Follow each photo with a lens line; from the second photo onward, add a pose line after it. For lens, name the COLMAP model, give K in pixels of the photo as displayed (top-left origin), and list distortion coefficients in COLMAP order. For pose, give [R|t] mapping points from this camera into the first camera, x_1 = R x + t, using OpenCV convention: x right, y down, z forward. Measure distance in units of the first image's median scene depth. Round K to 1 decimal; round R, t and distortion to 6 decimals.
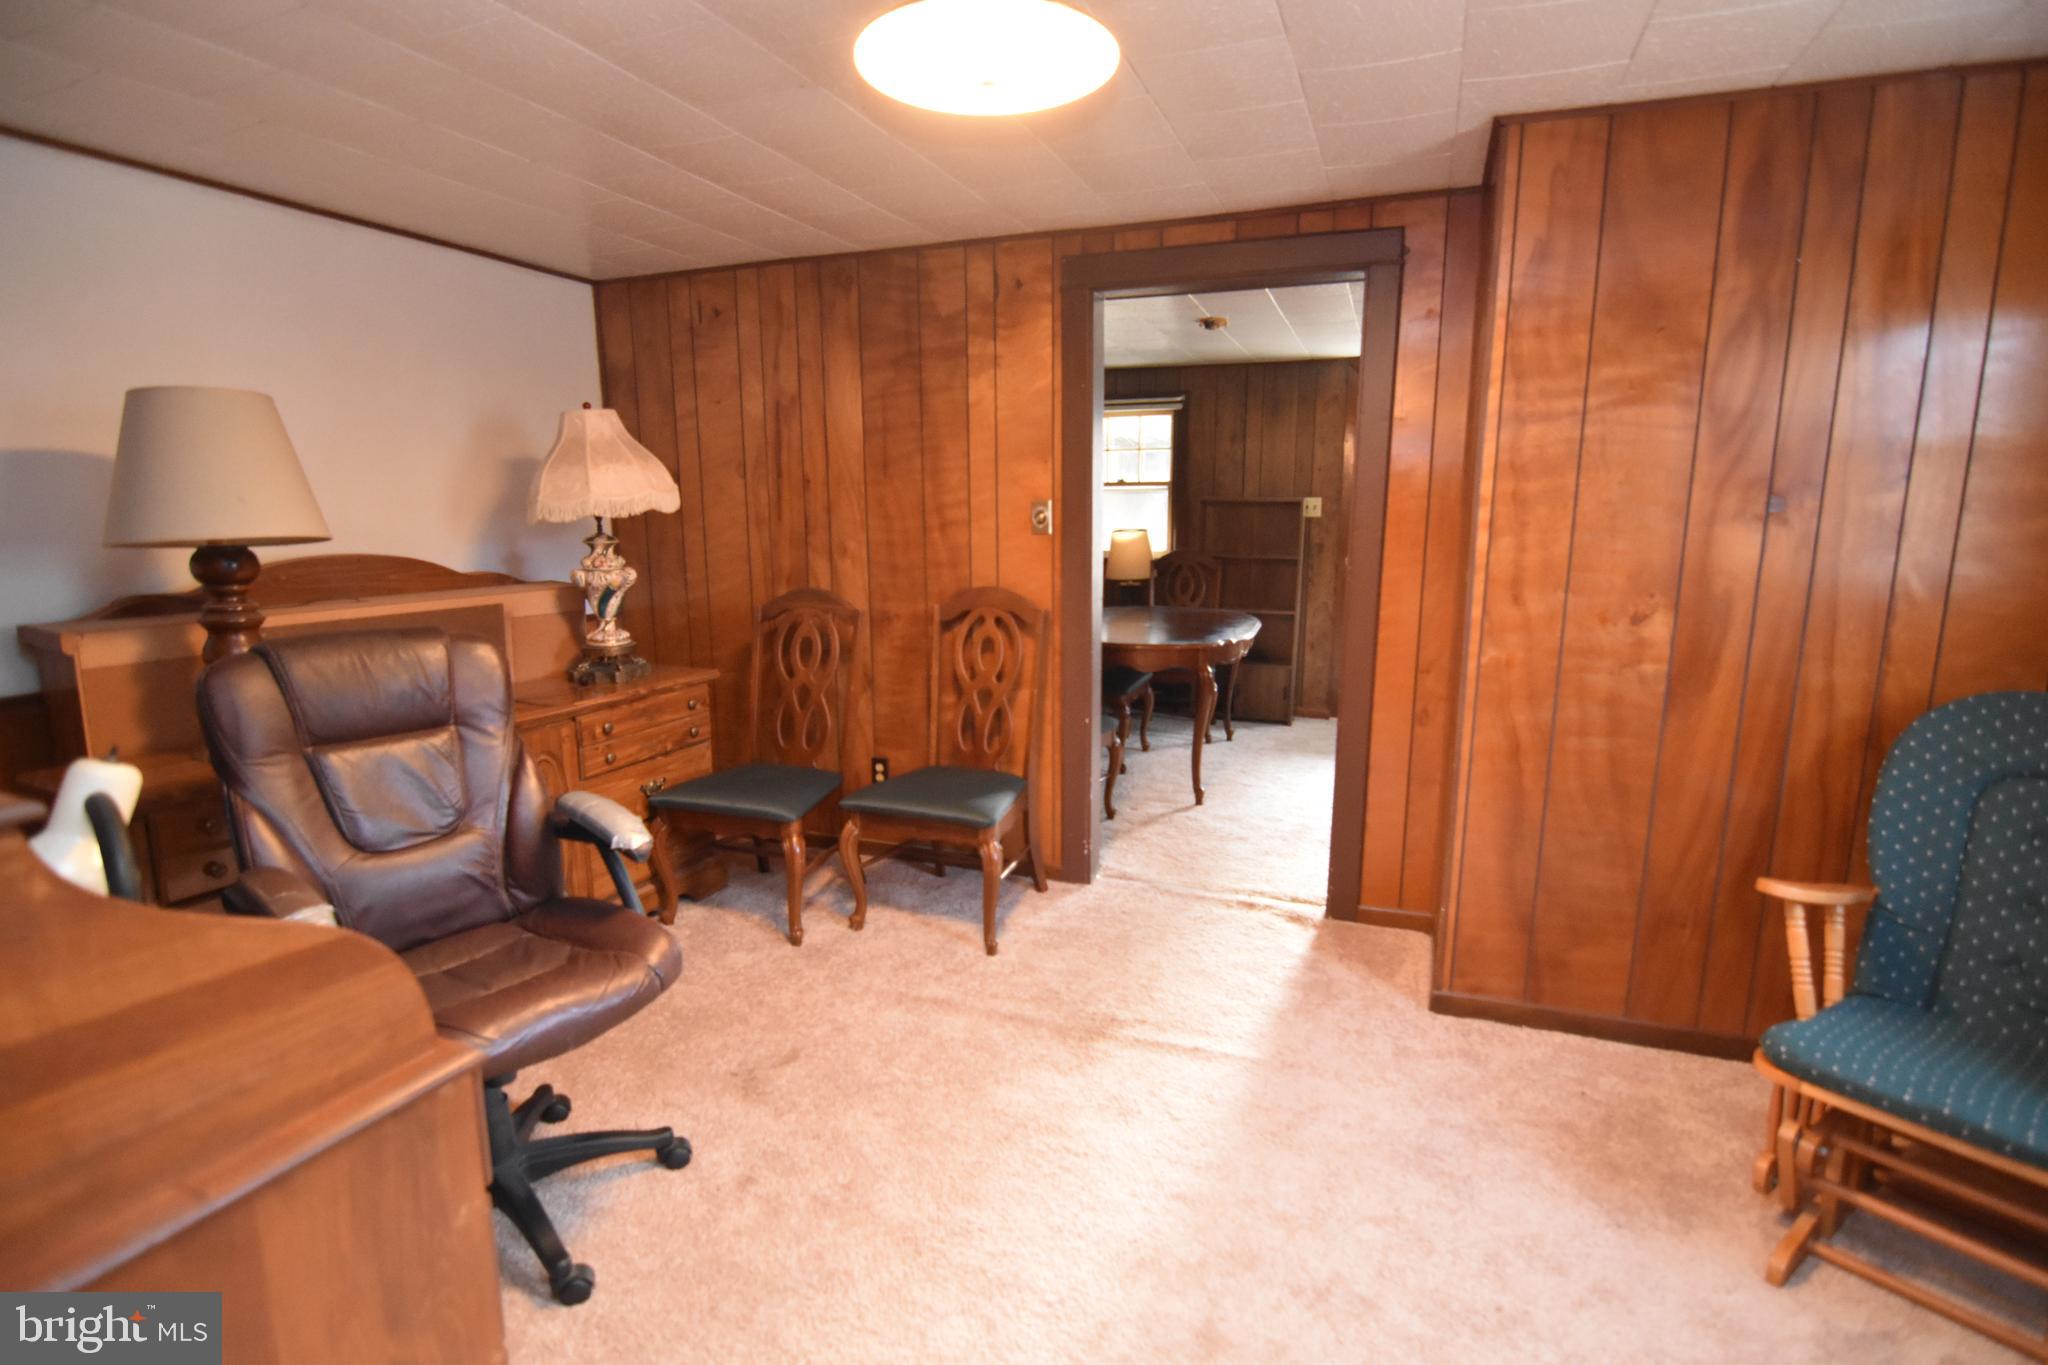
lens RADIAL K [[990.2, 0, 1034.0], [0, 990.2, 682.4], [0, 0, 1]] dist [-0.006710, -0.010325]
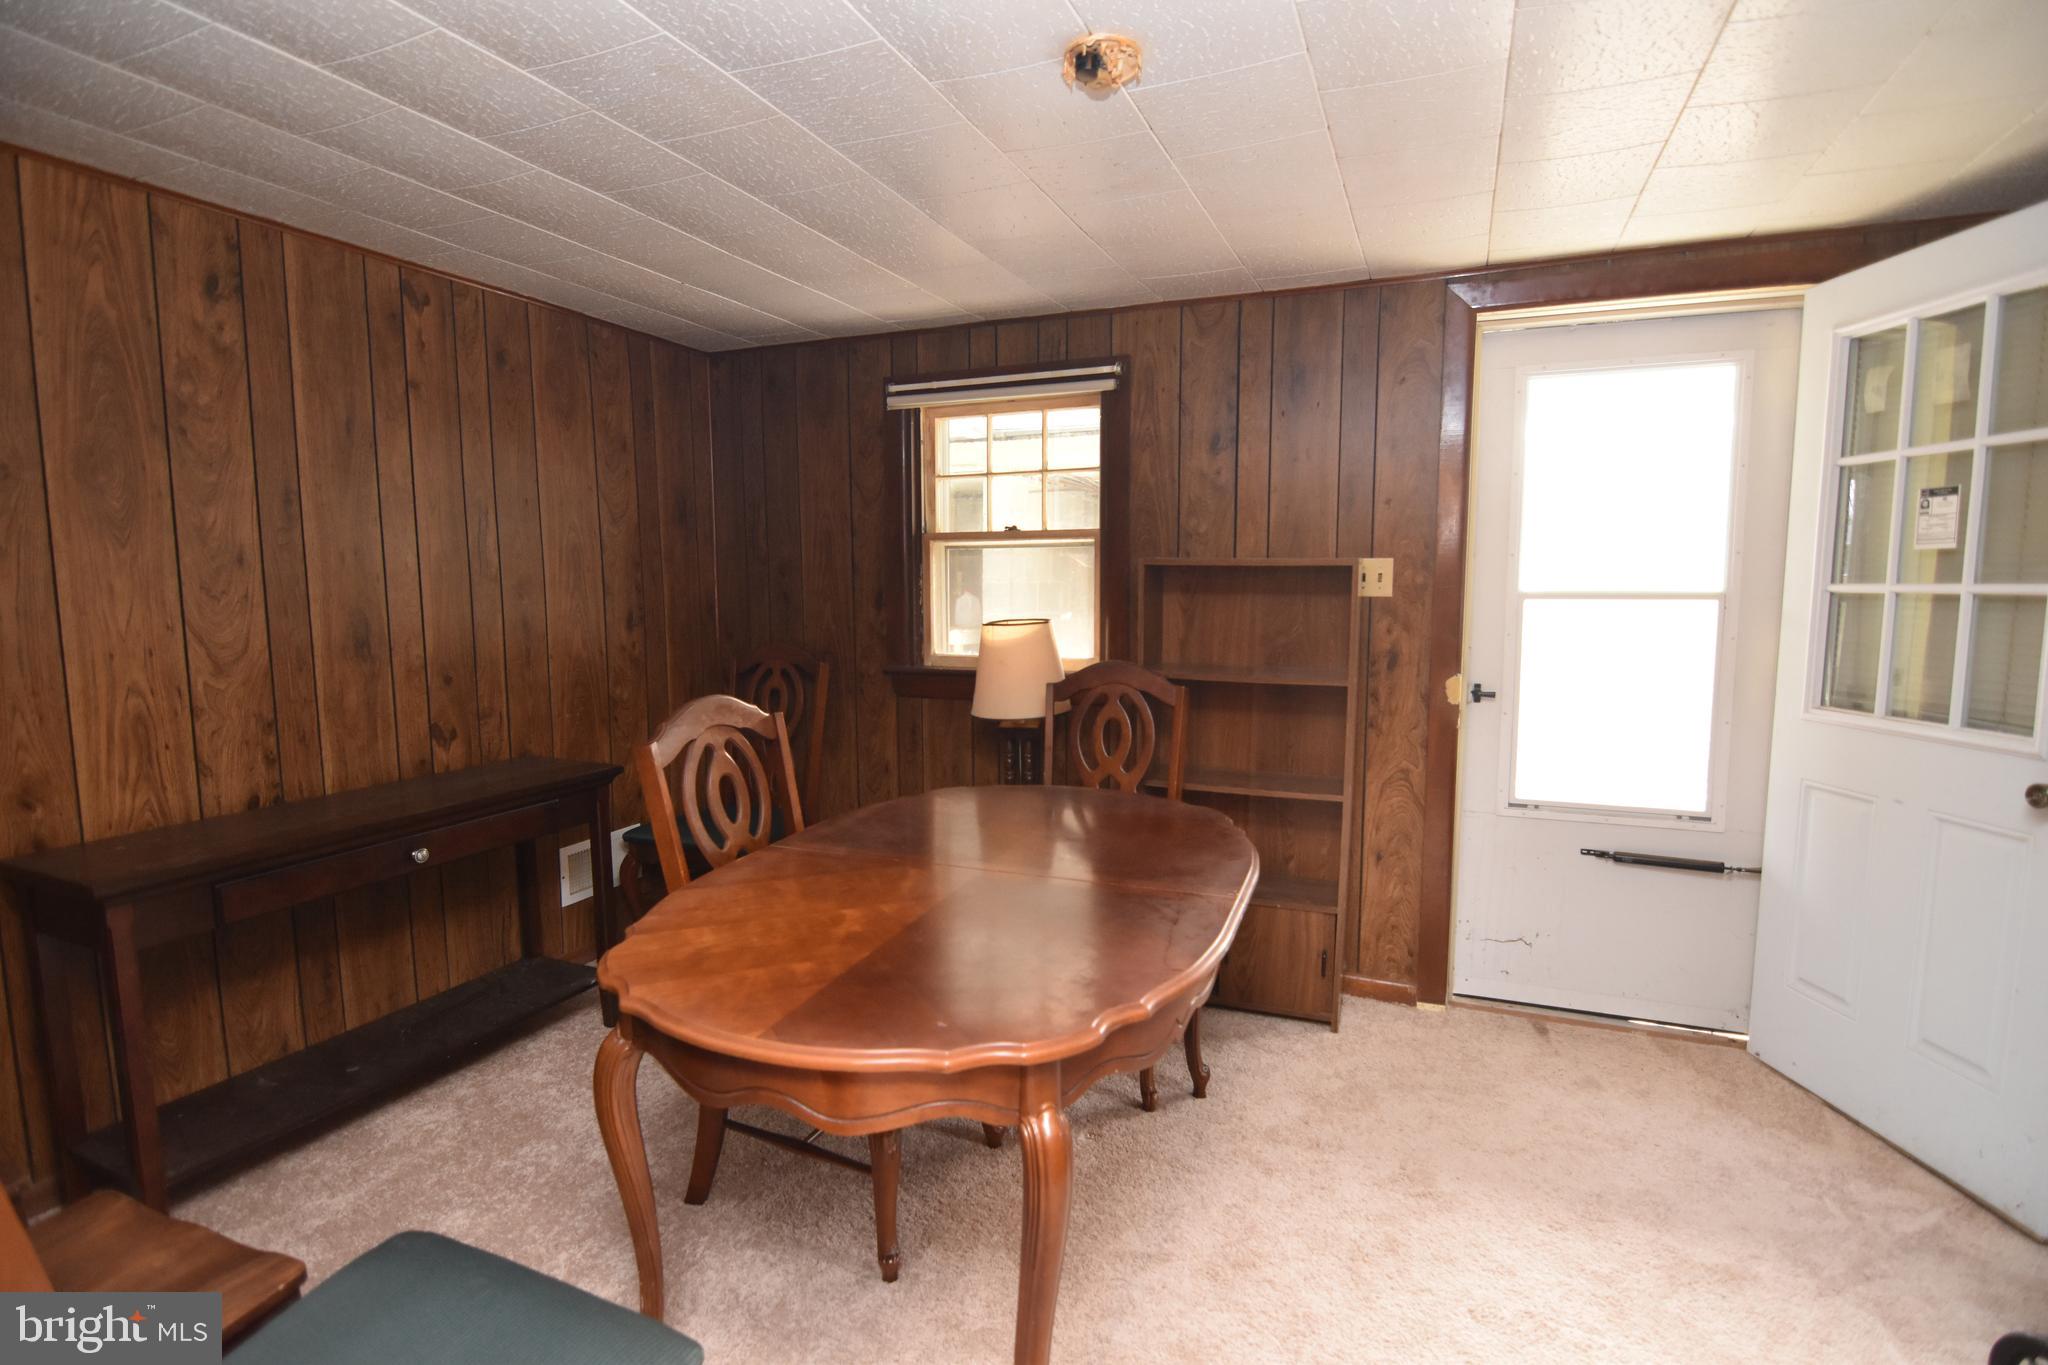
lens RADIAL K [[990.2, 0, 1034.0], [0, 990.2, 682.4], [0, 0, 1]] dist [-0.006710, -0.010325]
pose [[0.999754, 0.006077, -0.021320, 0.120834], [-0.007738, 0.996865, -0.078740, -0.083722], [0.020774, 0.078885, 0.996667, 0.502932]]
